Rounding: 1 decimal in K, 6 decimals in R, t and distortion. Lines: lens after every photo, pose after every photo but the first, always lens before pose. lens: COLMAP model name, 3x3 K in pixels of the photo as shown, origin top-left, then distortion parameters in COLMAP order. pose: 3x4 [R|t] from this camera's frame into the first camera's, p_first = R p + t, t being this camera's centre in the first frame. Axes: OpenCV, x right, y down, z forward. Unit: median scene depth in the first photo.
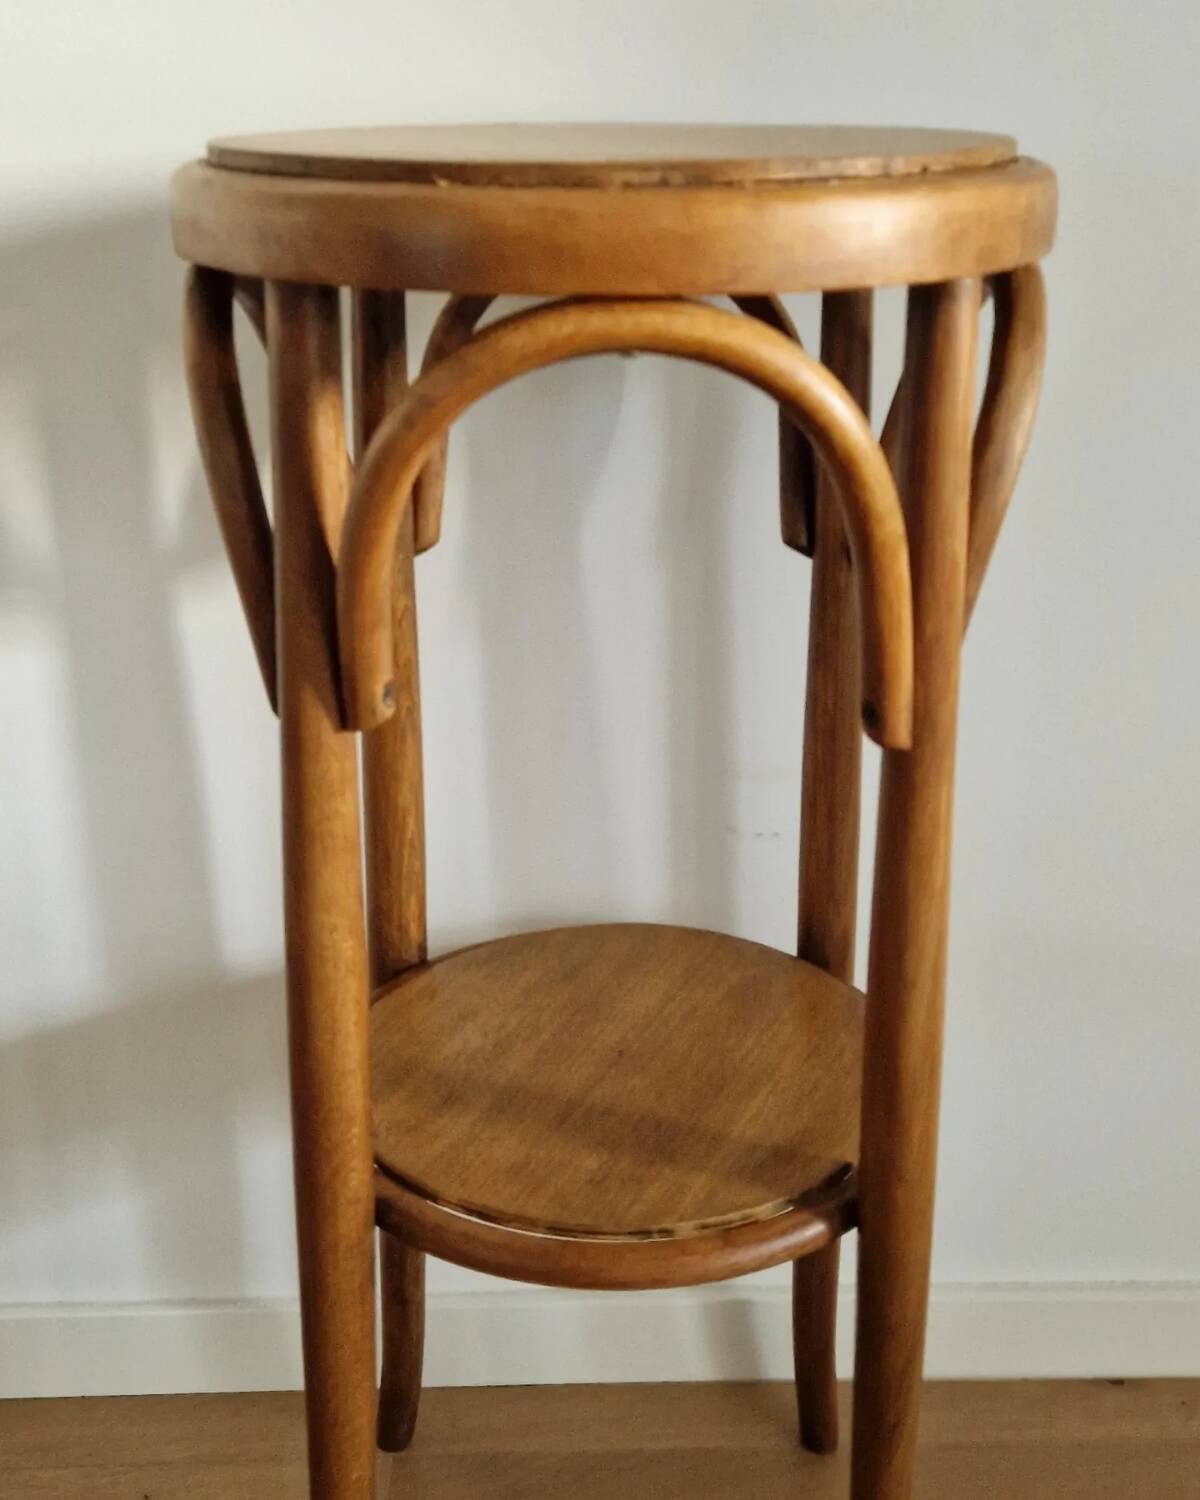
lens RADIAL K [[1823.5, 0, 614.7], [0, 1823.5, 743.7], [0, 0, 1]] dist [0.074177, 0.000000]
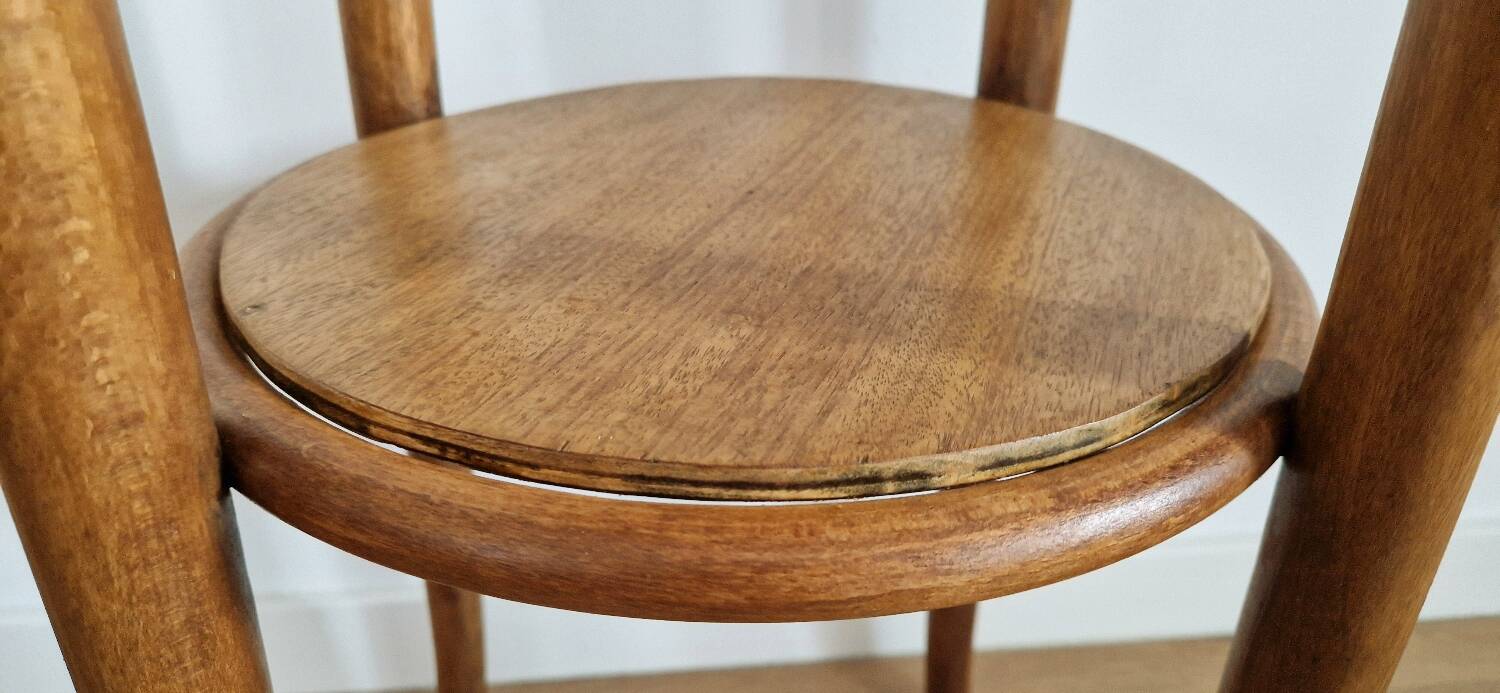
lens RADIAL K [[1064.8, 0, 747.6], [0, 1064.8, 370.3], [0, 0, 1]] dist [0.040261, -0.012408]
pose [[0.996987, -0.023589, 0.073899, -0.025401], [0.013440, 0.990762, 0.134946, 0.196110], [-0.076400, -0.133546, 0.988093, 0.718445]]
